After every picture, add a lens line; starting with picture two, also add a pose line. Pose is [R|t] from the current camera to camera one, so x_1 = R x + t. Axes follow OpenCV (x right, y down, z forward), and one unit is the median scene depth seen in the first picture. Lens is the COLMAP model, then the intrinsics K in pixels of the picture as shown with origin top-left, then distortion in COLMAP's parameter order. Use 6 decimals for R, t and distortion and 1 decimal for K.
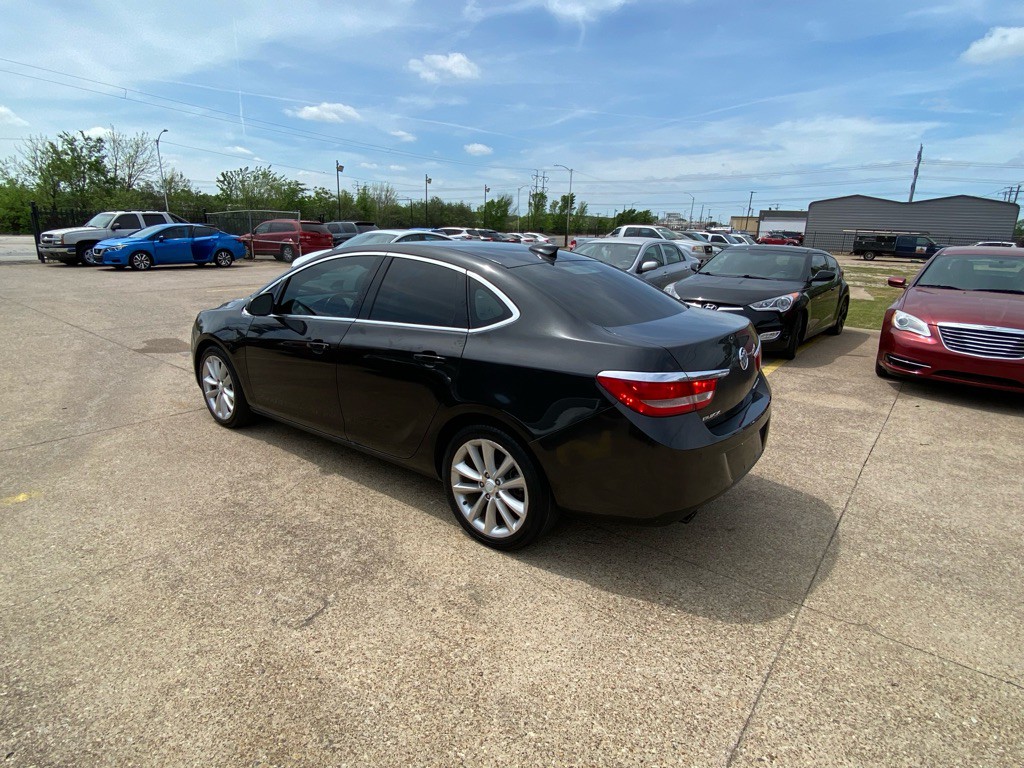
lens RADIAL K [[557.5, 0, 517.2], [0, 557.5, 375.2], [0, 0, 1]] dist [0.019637, -0.021251]
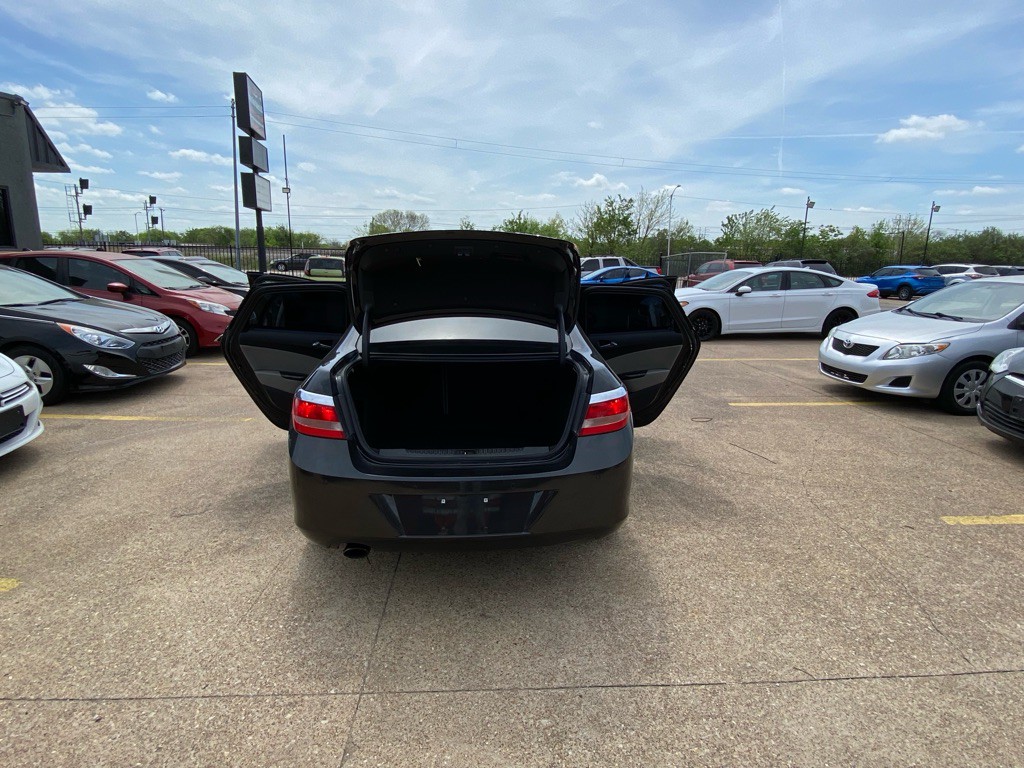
lens RADIAL K [[557.5, 0, 512.0], [0, 557.5, 393.6], [0, 0, 1]] dist [0.019637, -0.021251]
pose [[0.660366, 0.153974, -0.734989, 0.959210], [-0.182488, 0.982318, 0.041827, -0.086422], [0.728433, 0.106505, 0.676788, 0.434907]]
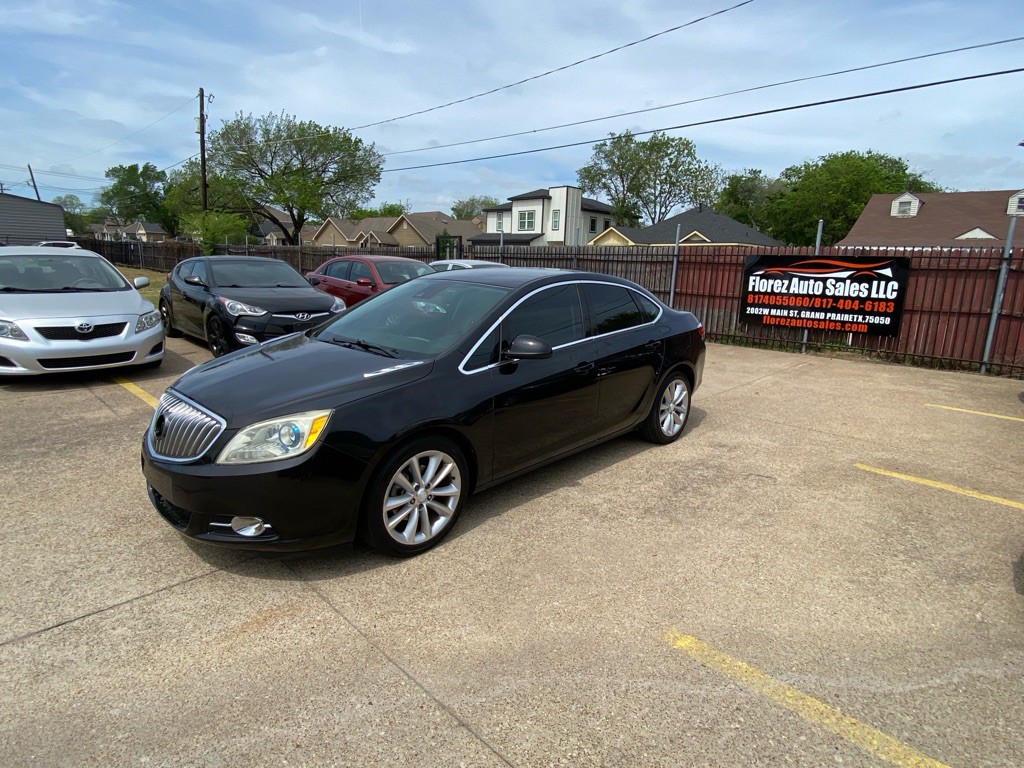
lens RADIAL K [[557.5, 0, 498.6], [0, 557.5, 374.8], [0, 0, 1]] dist [0.019637, -0.021251]
pose [[0.127646, -0.228087, 0.965237, -1.618591], [0.223508, 0.954780, 0.196059, -0.328475], [-0.966308, 0.190712, 0.172853, 1.089971]]
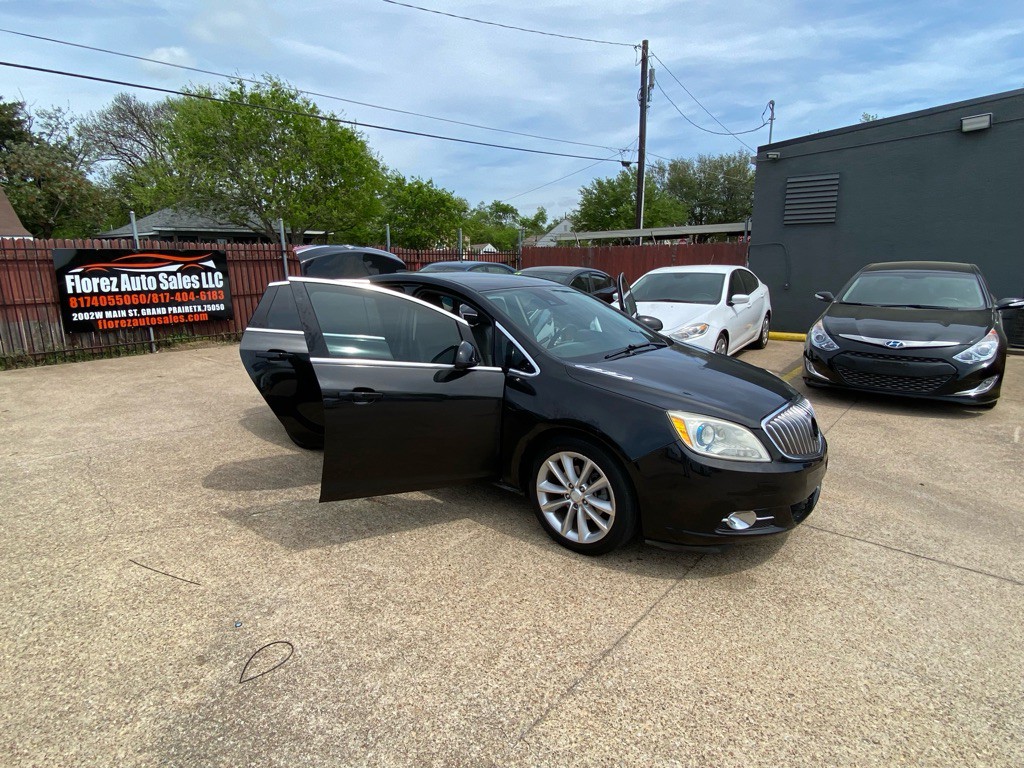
lens RADIAL K [[557.5, 0, 516.6], [0, 557.5, 381.8], [0, 0, 1]] dist [0.019637, -0.021251]
pose [[-0.999383, -0.033244, 0.011297, -0.303305], [-0.024665, 0.893709, 0.447968, -0.694737], [-0.024989, 0.447414, -0.893978, 2.661140]]
